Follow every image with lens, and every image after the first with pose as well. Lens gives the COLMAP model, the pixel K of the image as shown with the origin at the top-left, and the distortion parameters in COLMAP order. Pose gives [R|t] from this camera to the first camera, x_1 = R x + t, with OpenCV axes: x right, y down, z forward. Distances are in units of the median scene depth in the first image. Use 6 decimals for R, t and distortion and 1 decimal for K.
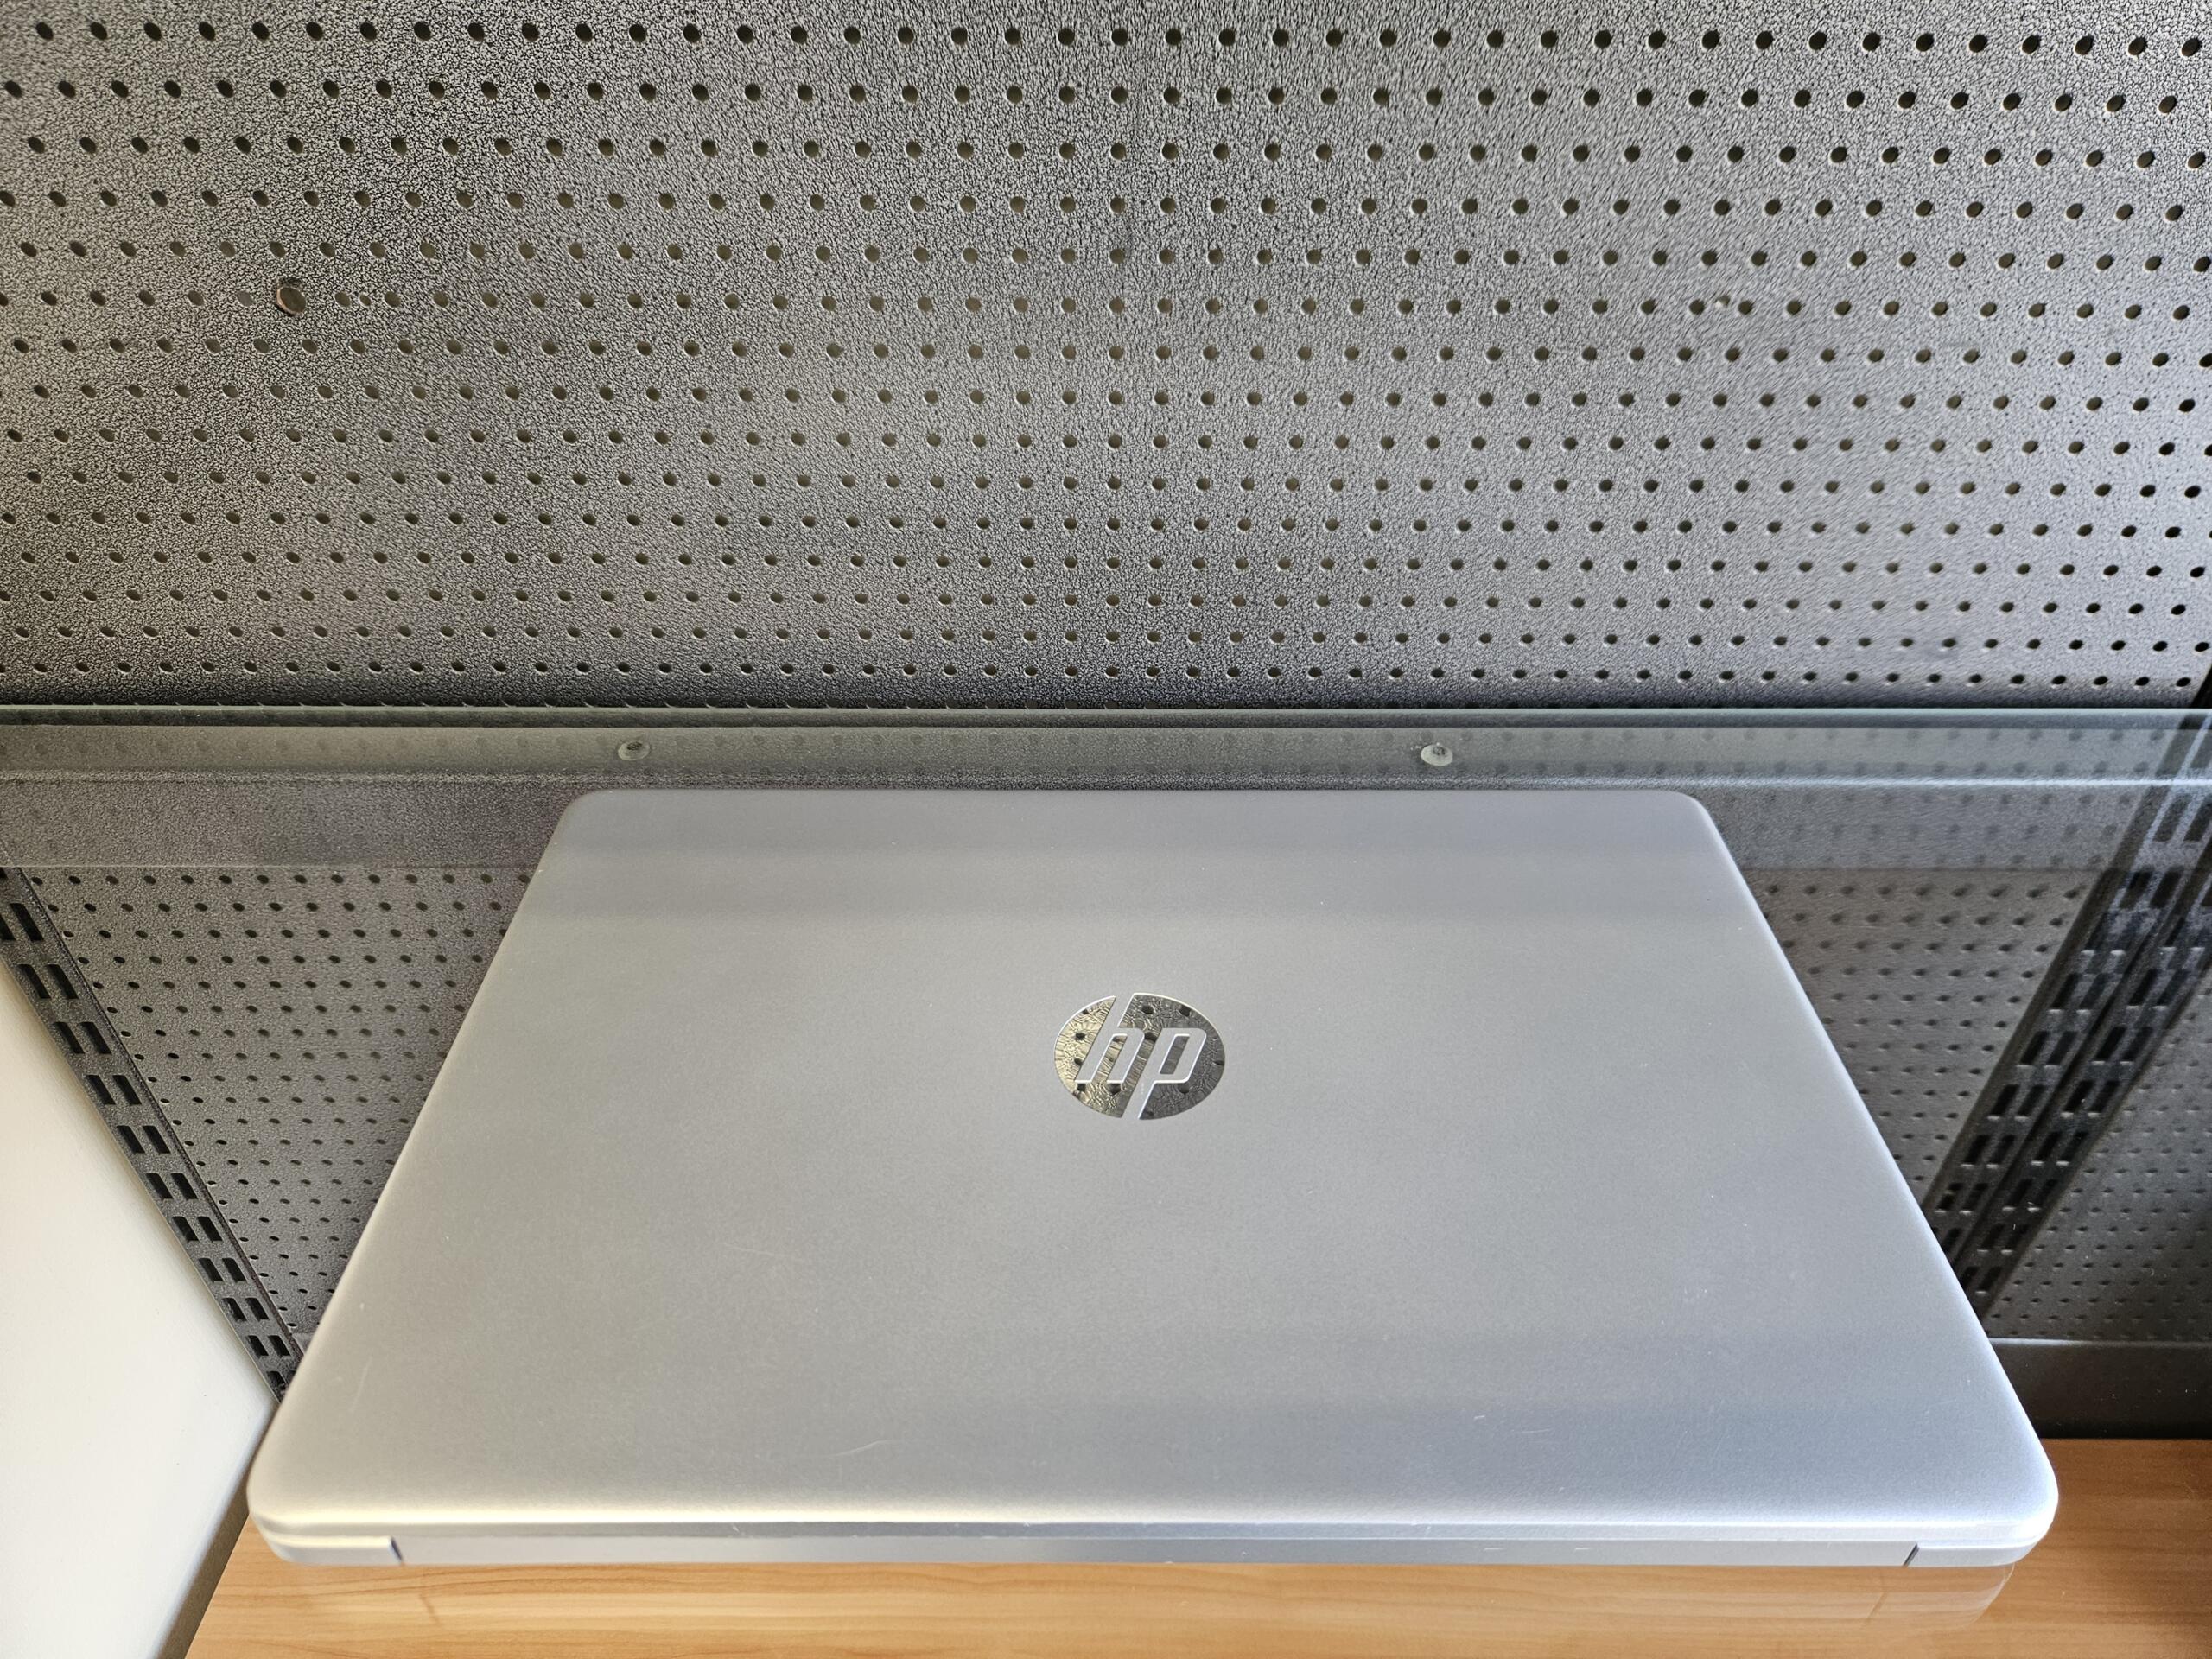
lens RADIAL K [[1511.4, 0, 1104.8], [0, 1511.4, 830.8], [0, 0, 1]] dist [0.046148, -0.050971]
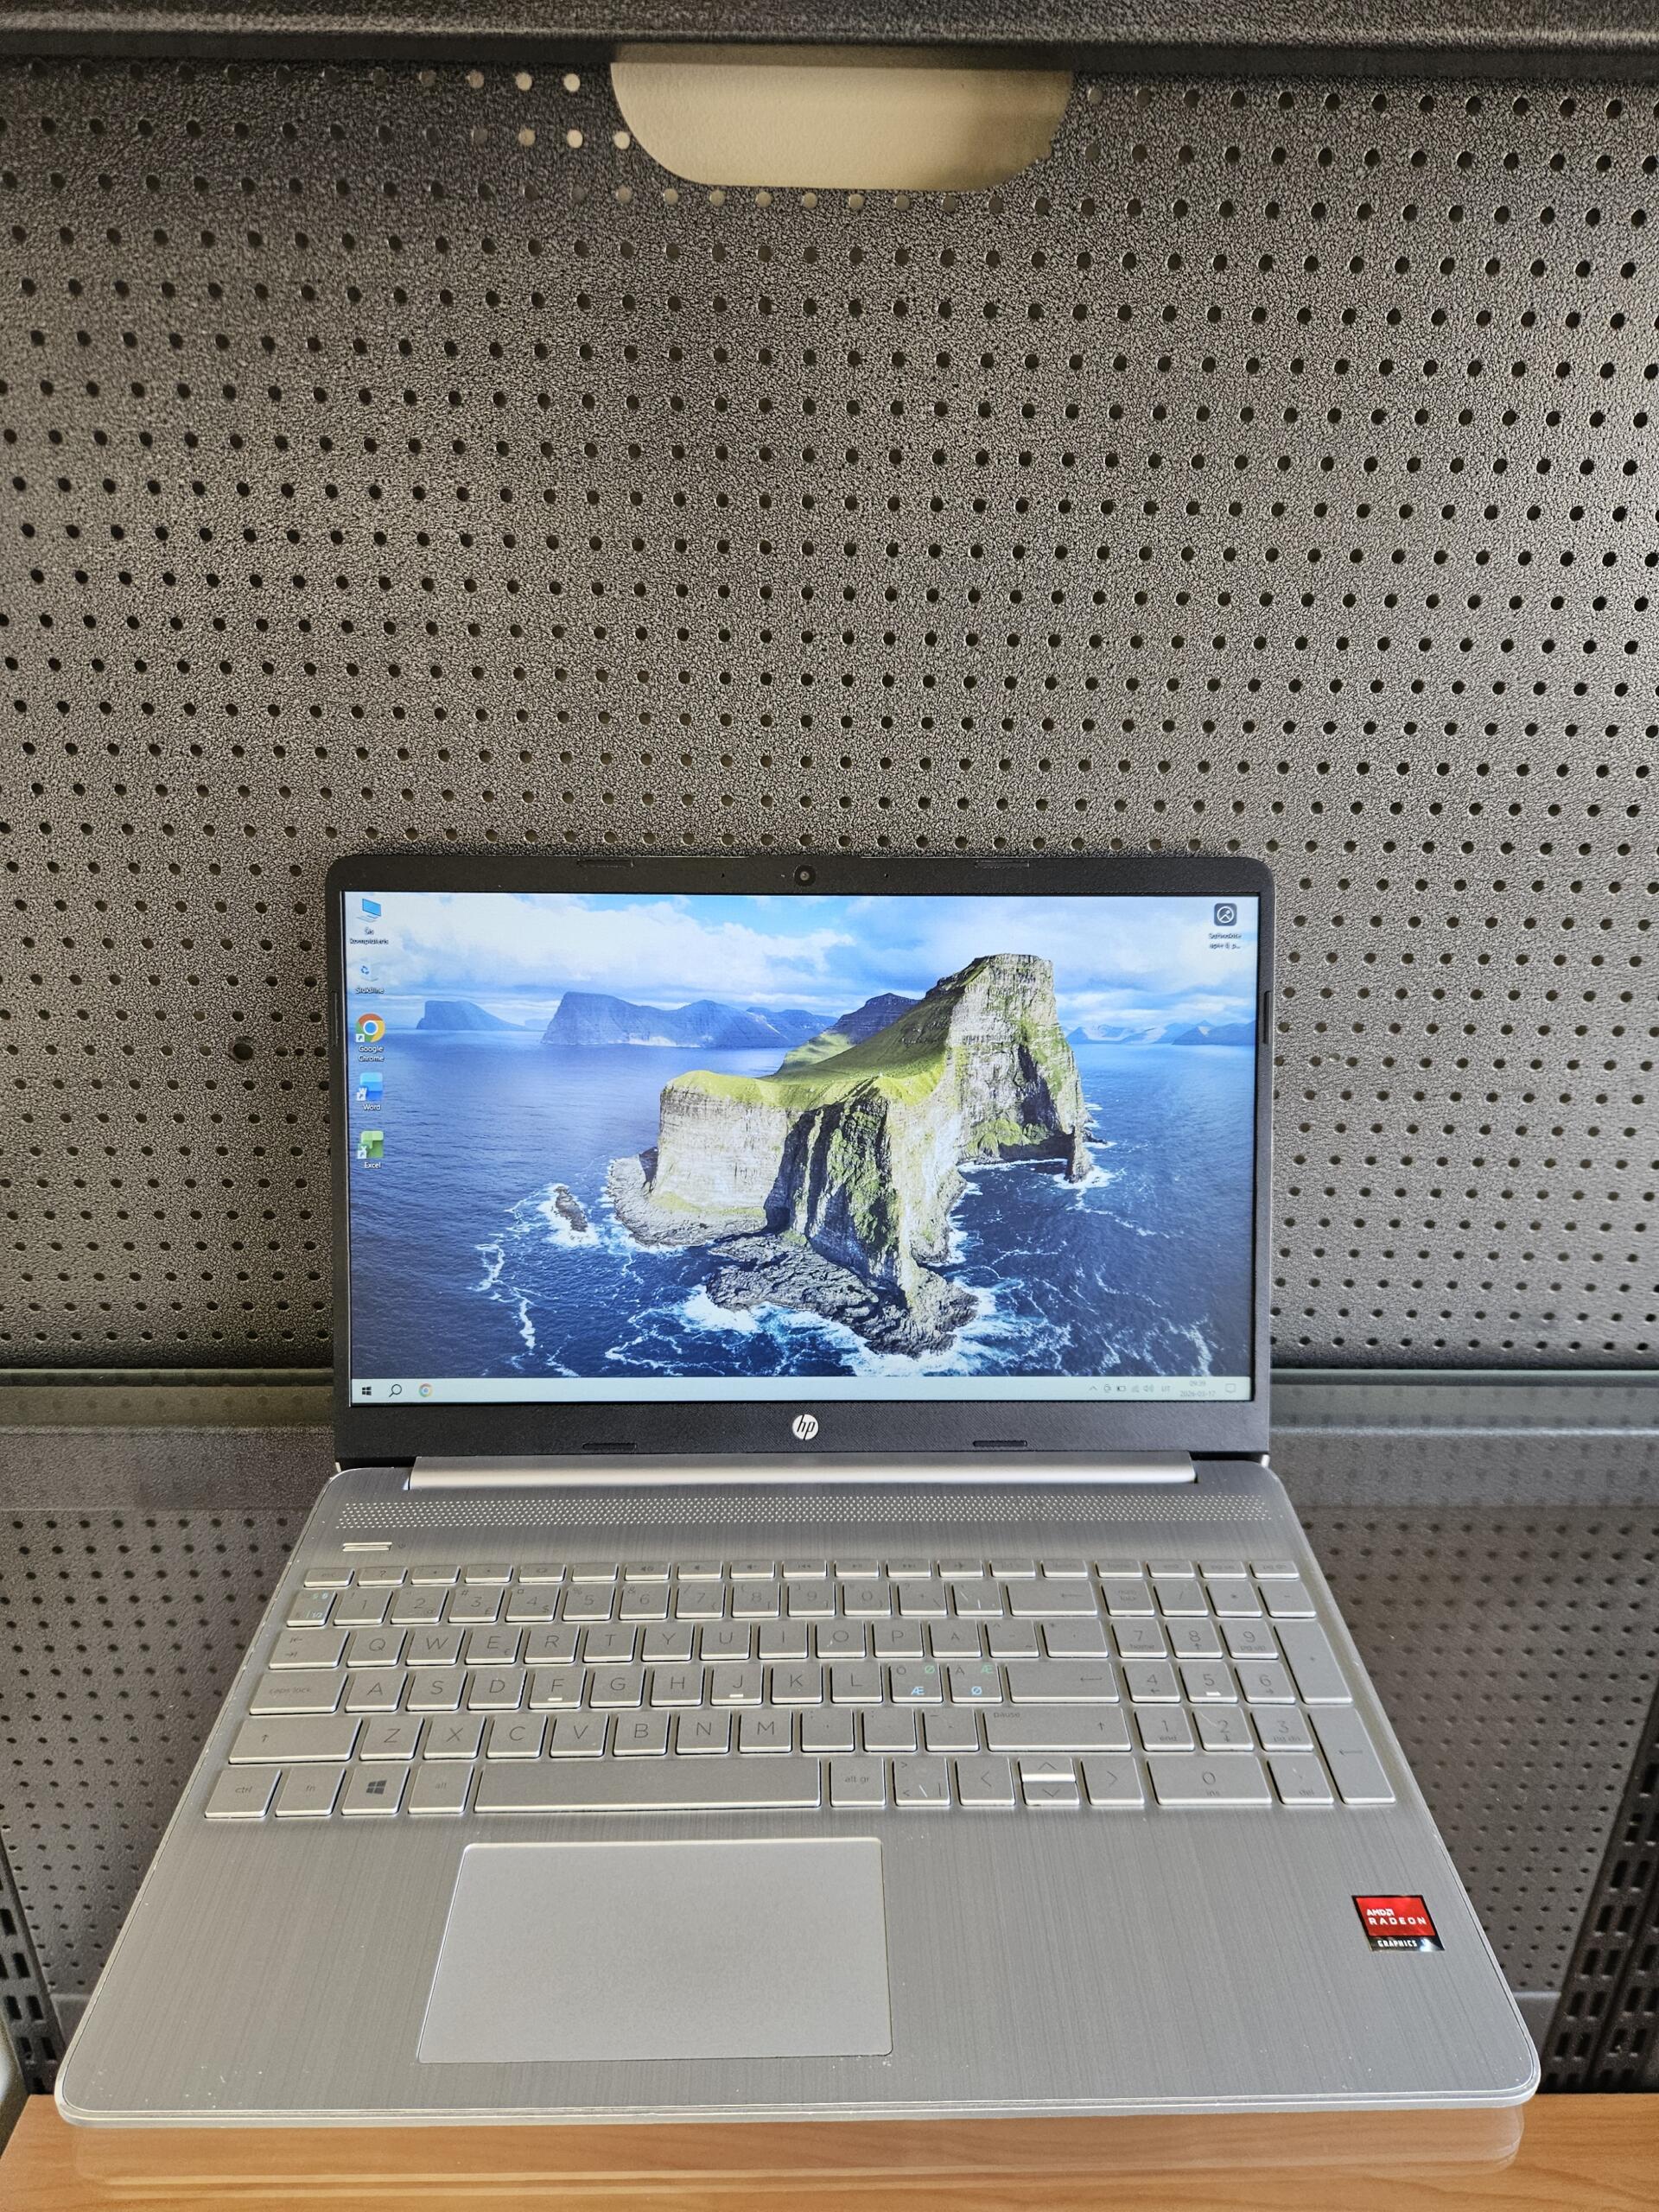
lens RADIAL K [[1511.4, 0, 840.2], [0, 1511.4, 1088.0], [0, 0, 1]] dist [0.046148, -0.050971]
pose [[0.999747, 0.003324, 0.022259, -0.045063], [0.002535, 0.966114, -0.258103, 0.014741], [-0.022363, 0.258094, 0.965861, -0.218862]]
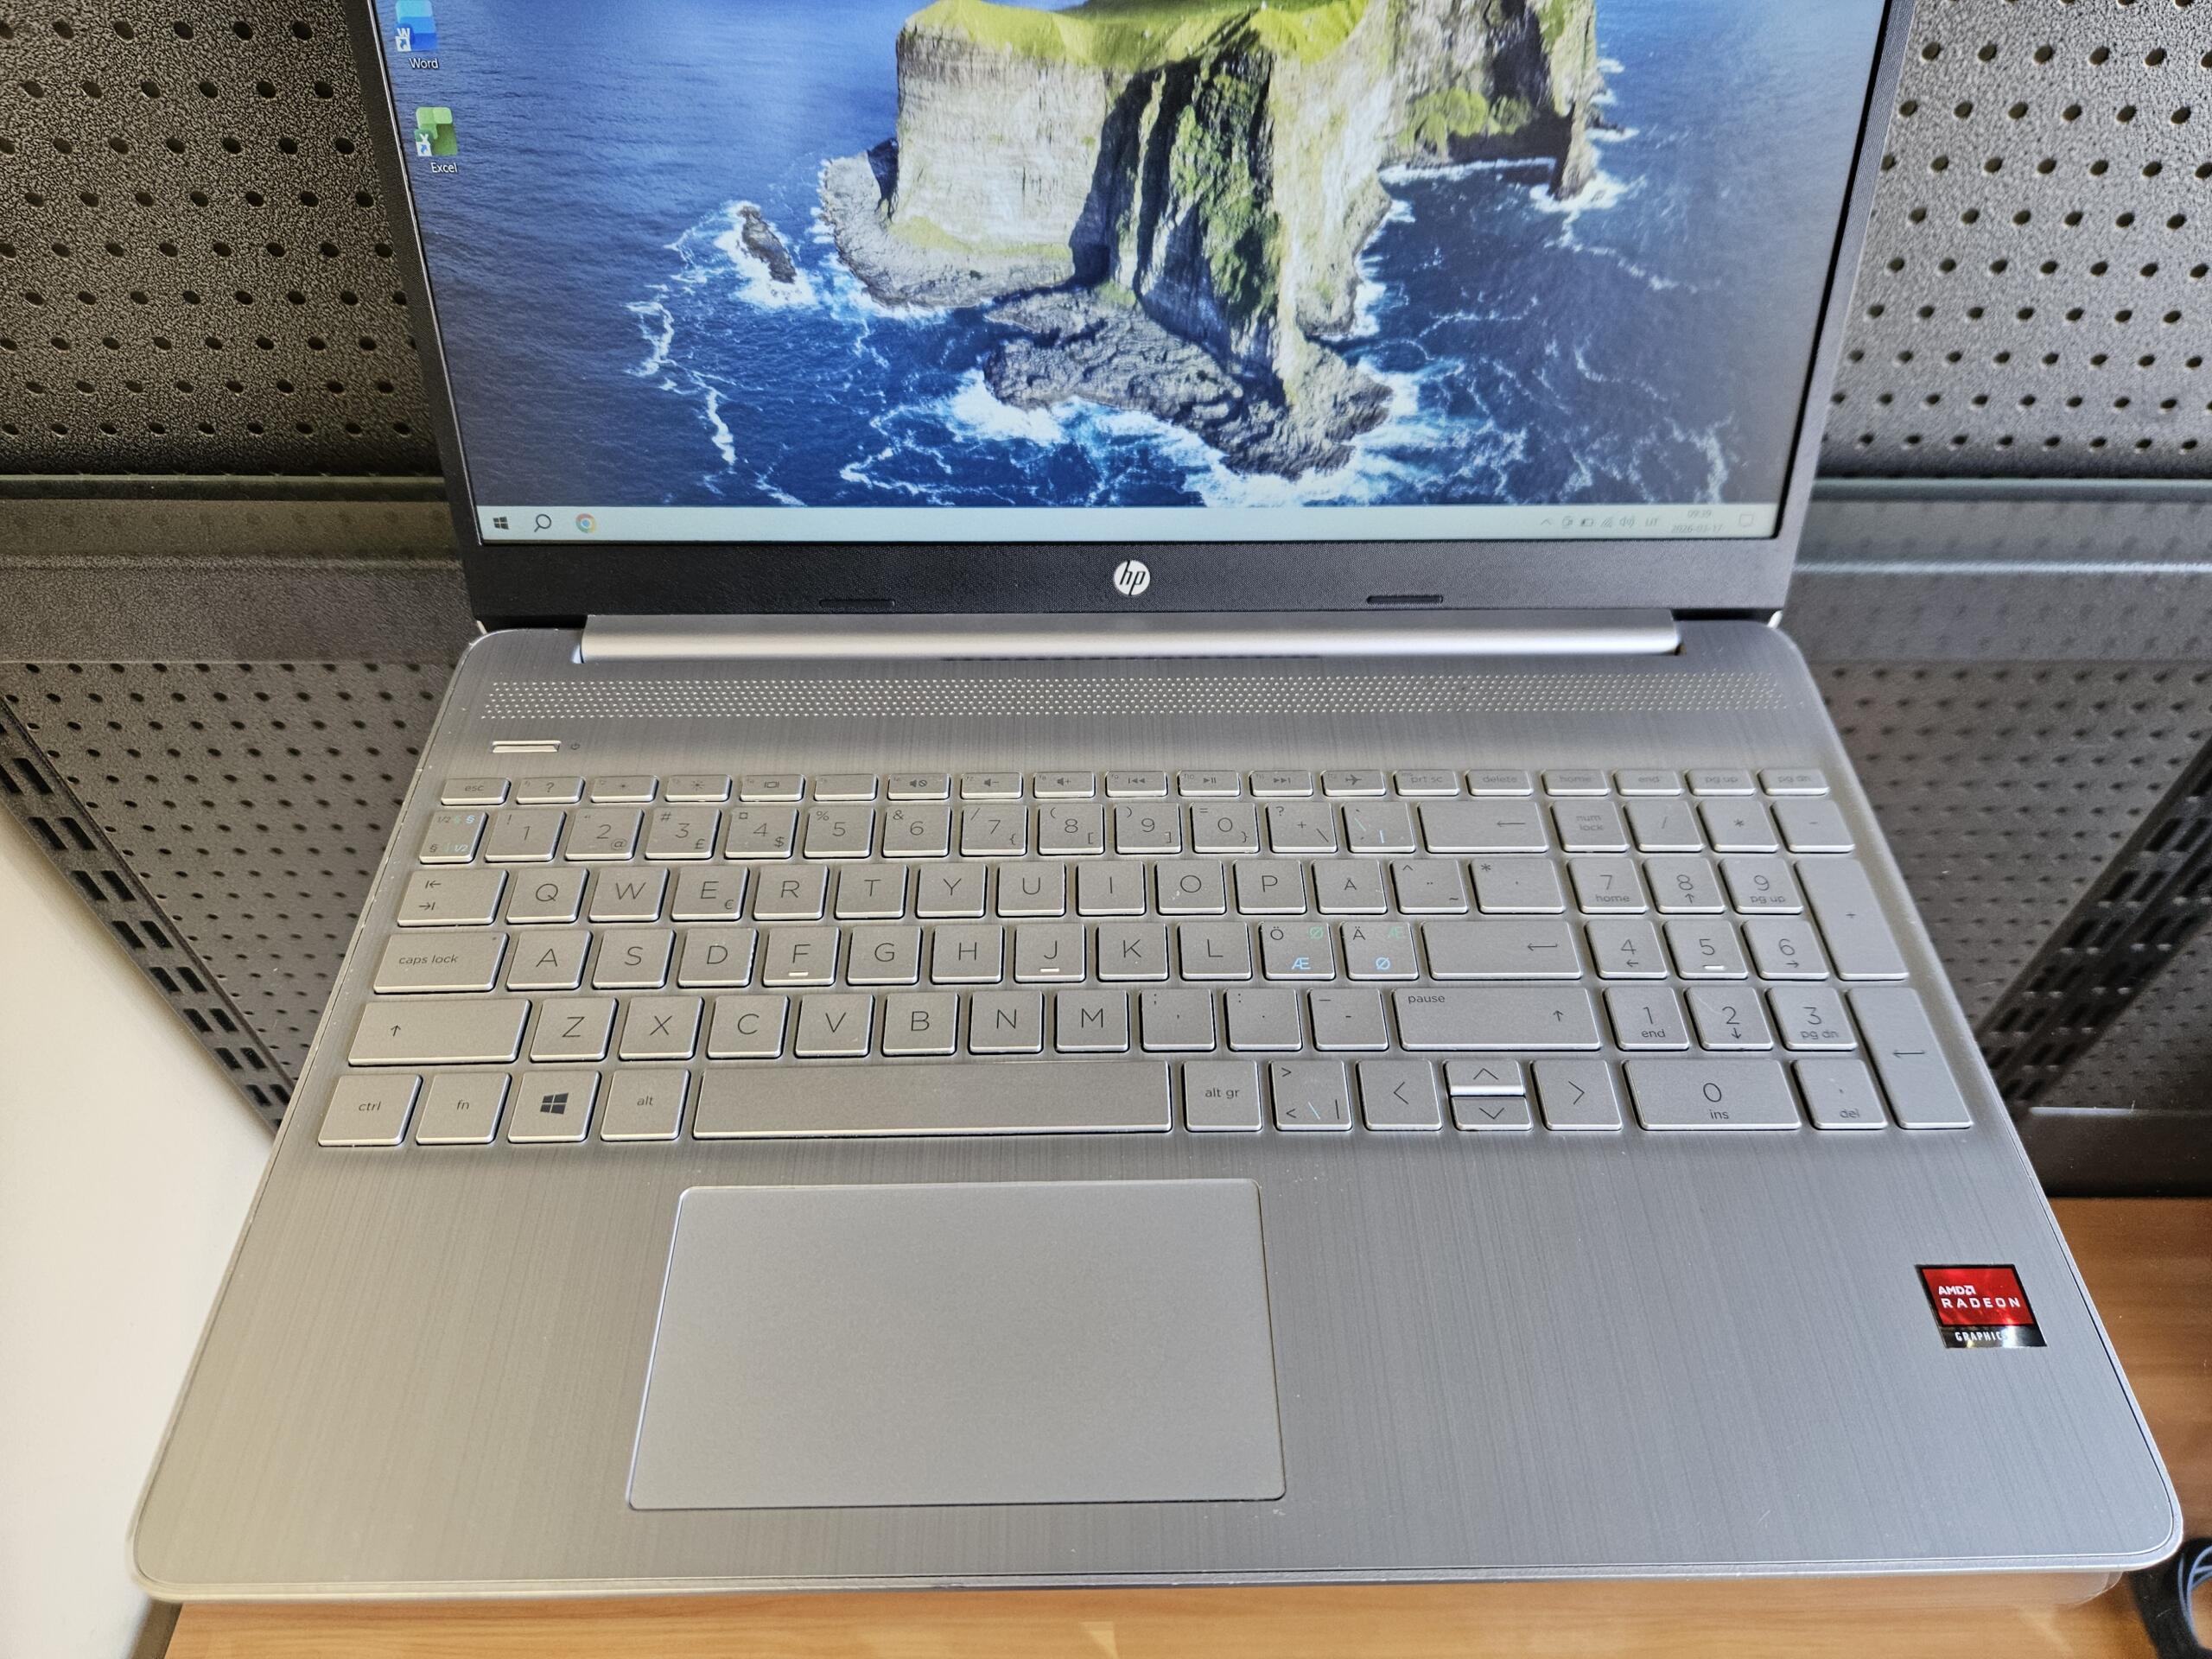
lens RADIAL K [[1511.4, 0, 1116.0], [0, 1511.4, 823.1], [0, 0, 1]] dist [0.046148, -0.050971]
pose [[0.999770, -0.005074, 0.020857, -0.069059], [0.001138, 0.982821, 0.184559, -0.047970], [-0.021435, -0.184493, 0.982600, 0.106375]]
